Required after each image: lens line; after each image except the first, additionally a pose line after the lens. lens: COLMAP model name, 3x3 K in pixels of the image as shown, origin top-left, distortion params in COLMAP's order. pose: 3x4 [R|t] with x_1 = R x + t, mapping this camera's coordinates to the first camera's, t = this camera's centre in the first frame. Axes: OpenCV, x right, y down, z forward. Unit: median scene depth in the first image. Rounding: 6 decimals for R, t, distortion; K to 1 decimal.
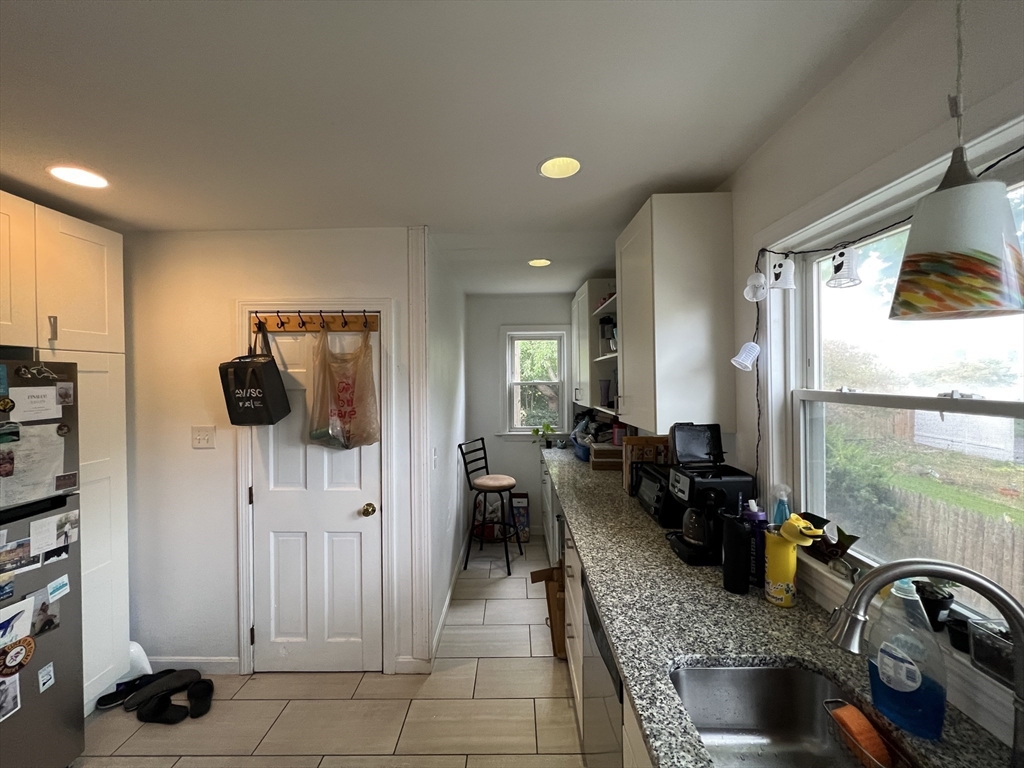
lens RADIAL K [[409.6, 0, 510.9], [0, 409.6, 379.4], [0, 0, 1]] dist [-0.002609, -0.000043]
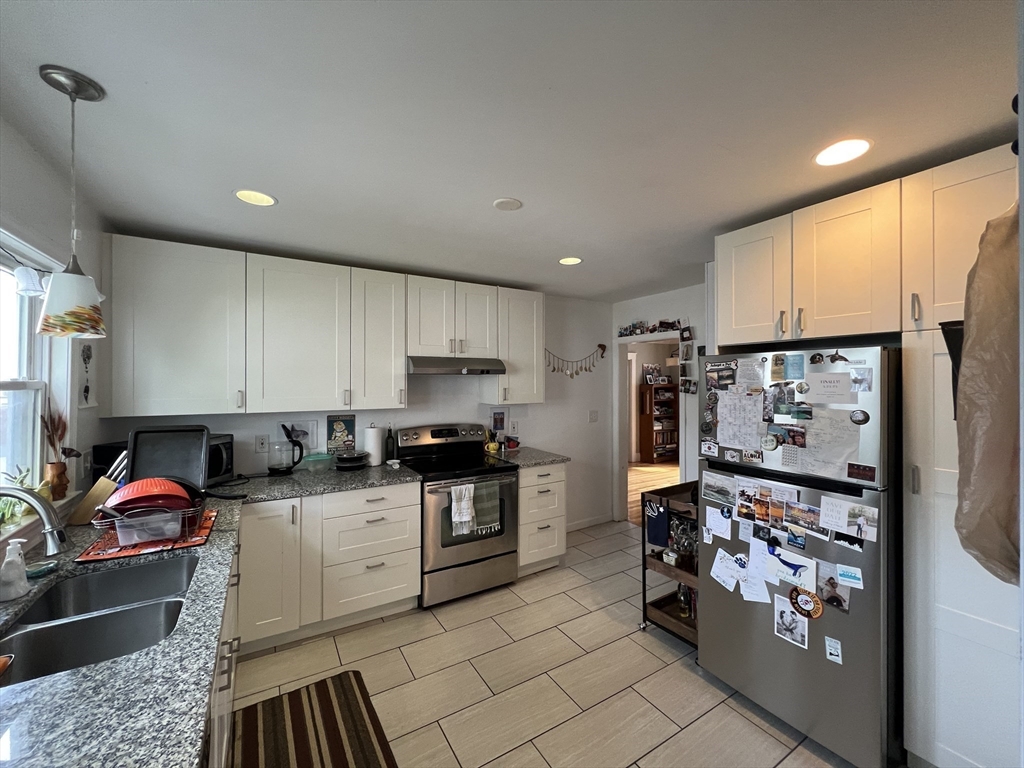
lens RADIAL K [[409.6, 0, 510.7], [0, 409.6, 379.3], [0, 0, 1]] dist [-0.002609, -0.000043]
pose [[-0.850867, 0.005334, -0.525354, 0.115870], [0.003457, 0.999984, 0.004554, 0.028268], [0.525370, 0.002059, -0.850872, 1.491900]]
